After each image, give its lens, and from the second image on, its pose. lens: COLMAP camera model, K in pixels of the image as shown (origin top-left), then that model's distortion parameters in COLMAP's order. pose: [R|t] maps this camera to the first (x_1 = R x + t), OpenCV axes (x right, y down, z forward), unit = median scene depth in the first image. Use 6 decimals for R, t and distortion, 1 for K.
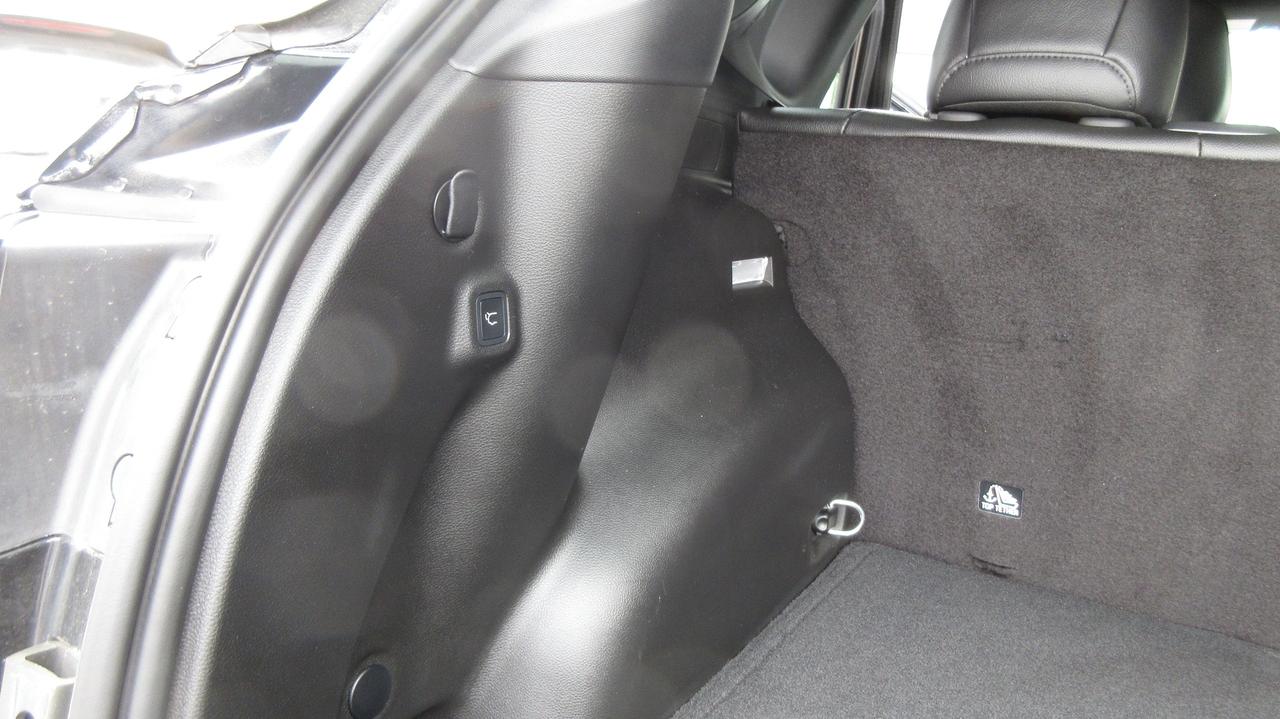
lens RADIAL K [[956.6, 0, 642.7], [0, 956.6, 358.0], [0, 0, 1]] dist [-0.005415, 0.002146]
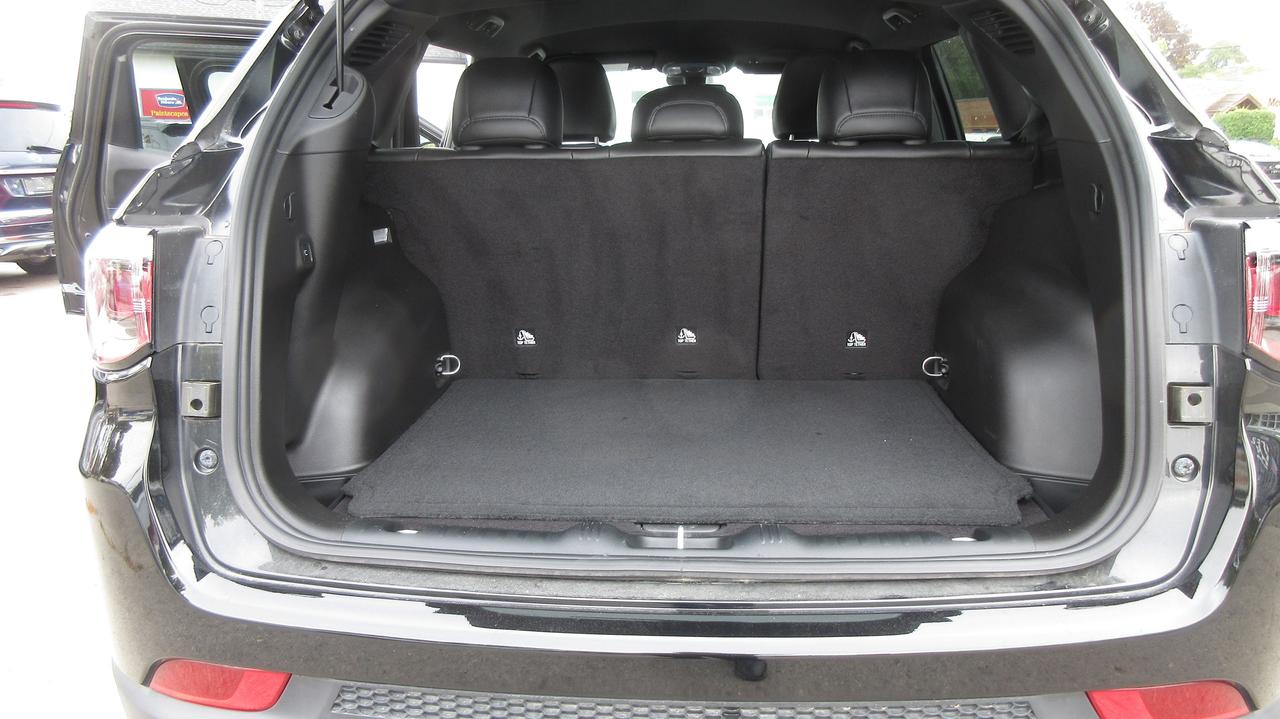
lens RADIAL K [[956.6, 0, 640.6], [0, 956.6, 359.5], [0, 0, 1]] dist [-0.005415, 0.002146]
pose [[0.875408, -0.176186, 0.450132, -0.337596], [0.178077, 0.983262, 0.038539, 0.172326], [-0.449387, 0.046421, 0.892130, -0.930263]]
